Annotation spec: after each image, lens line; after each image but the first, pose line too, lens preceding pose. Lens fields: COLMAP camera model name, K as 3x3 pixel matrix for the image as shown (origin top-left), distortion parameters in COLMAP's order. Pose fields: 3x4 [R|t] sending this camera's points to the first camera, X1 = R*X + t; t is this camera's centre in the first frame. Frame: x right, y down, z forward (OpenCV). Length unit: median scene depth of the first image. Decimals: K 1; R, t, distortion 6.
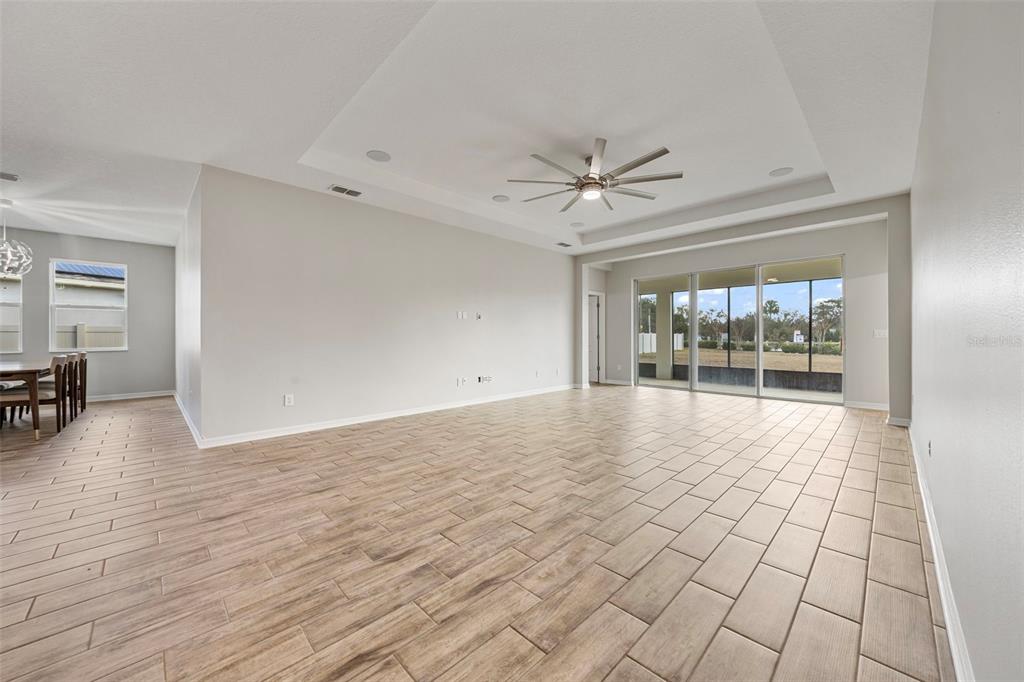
lens RADIAL K [[373.0, 0, 513.6], [0, 373.0, 338.3], [0, 0, 1]] dist [-0.012069, 0.000091]
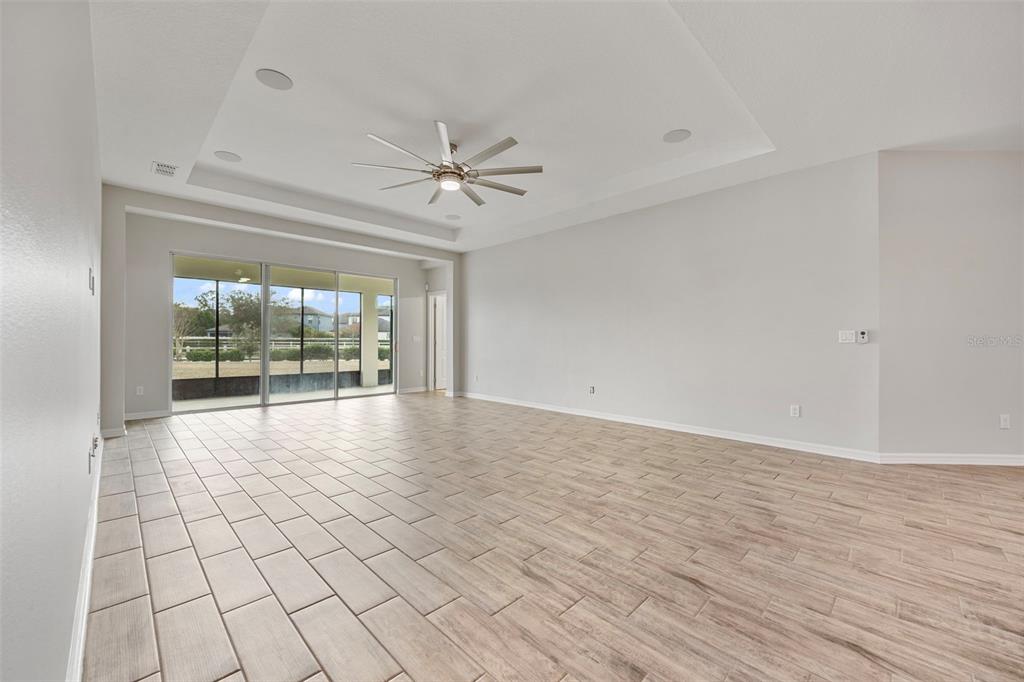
lens RADIAL K [[406.6, 0, 512.0], [0, 406.6, 341.0], [0, 0, 1]] dist [-0.000851, 0.000155]
pose [[-0.001052, 0.002416, 0.999997, -1.211036], [-0.000921, 0.999997, -0.002417, -0.002103], [-0.999999, -0.000924, -0.001050, 1.300086]]
